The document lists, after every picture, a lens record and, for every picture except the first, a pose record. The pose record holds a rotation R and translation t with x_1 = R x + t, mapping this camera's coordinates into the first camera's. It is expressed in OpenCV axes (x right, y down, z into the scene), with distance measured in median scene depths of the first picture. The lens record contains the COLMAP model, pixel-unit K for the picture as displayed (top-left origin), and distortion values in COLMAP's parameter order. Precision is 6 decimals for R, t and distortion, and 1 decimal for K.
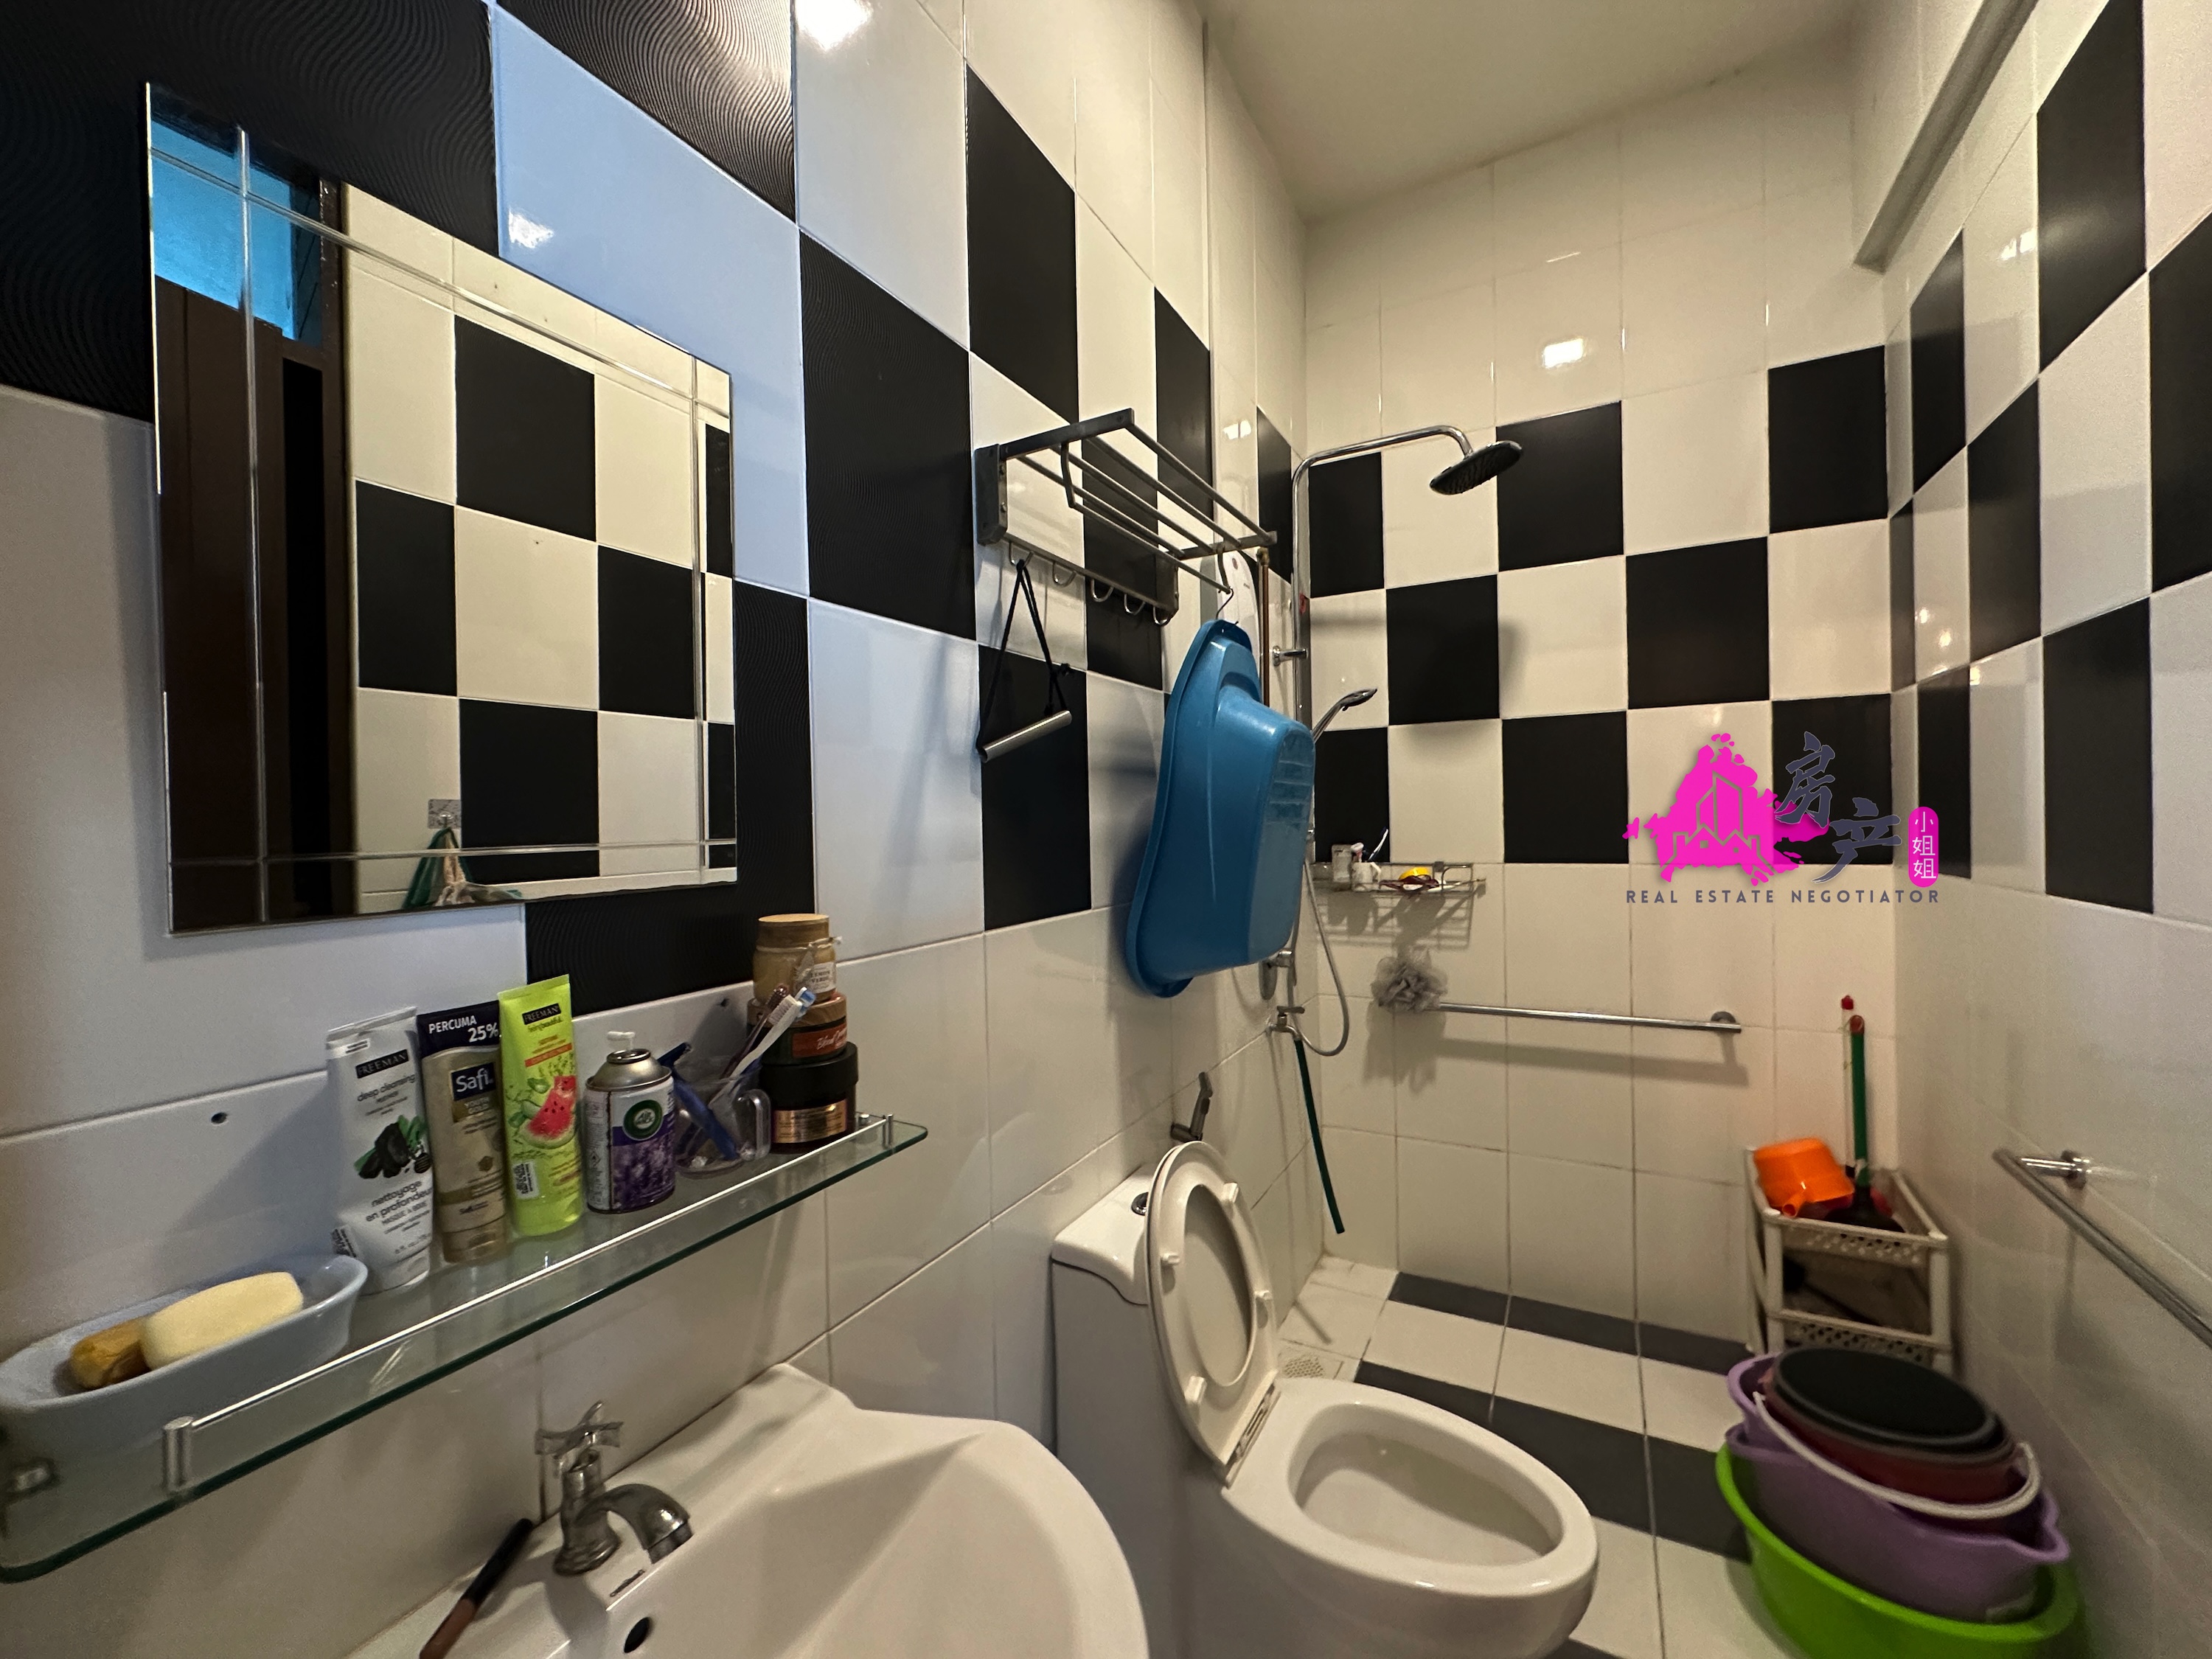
lens RADIAL K [[891.4, 0, 1105.2], [0, 891.4, 829.2], [0, 0, 1]] dist [0.004384, -0.000262]
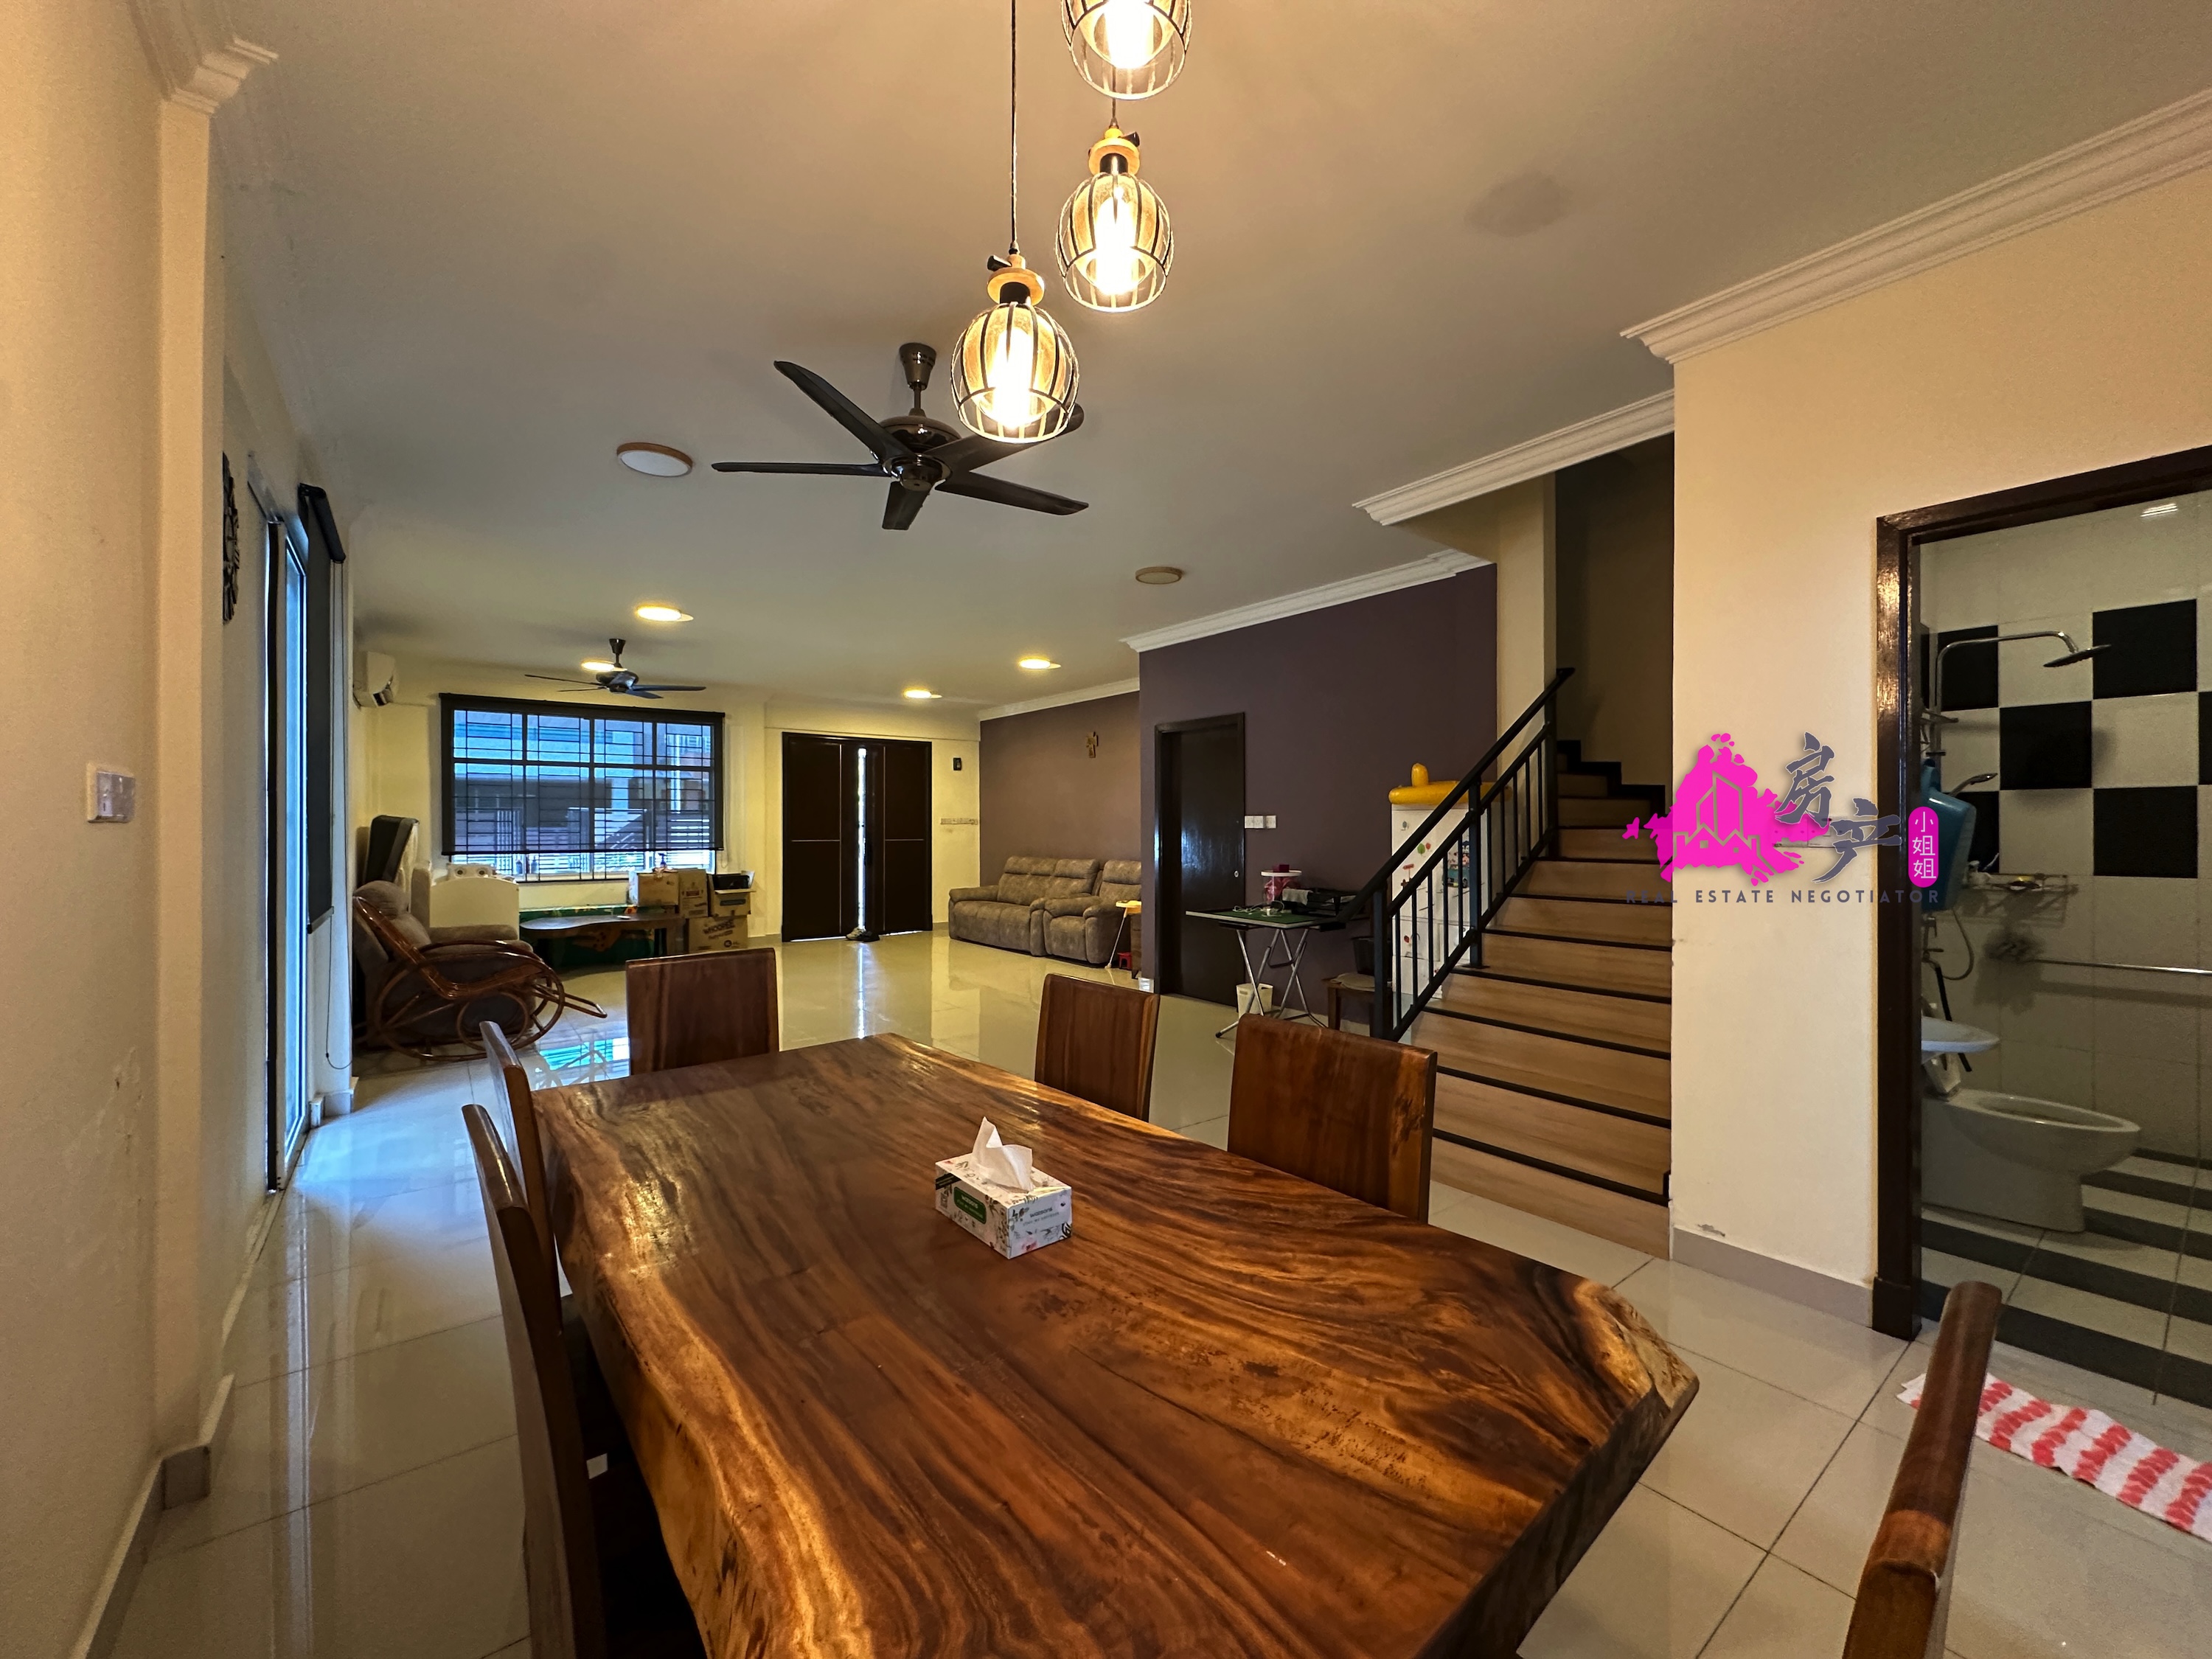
lens RADIAL K [[891.4, 0, 1109.3], [0, 891.4, 834.5], [0, 0, 1]] dist [0.004384, -0.000262]
pose [[0.919357, 0.015859, -0.393104, -0.561834], [-0.013022, 0.999866, 0.009883, -0.029731], [0.393208, -0.003967, 0.919441, -1.208201]]
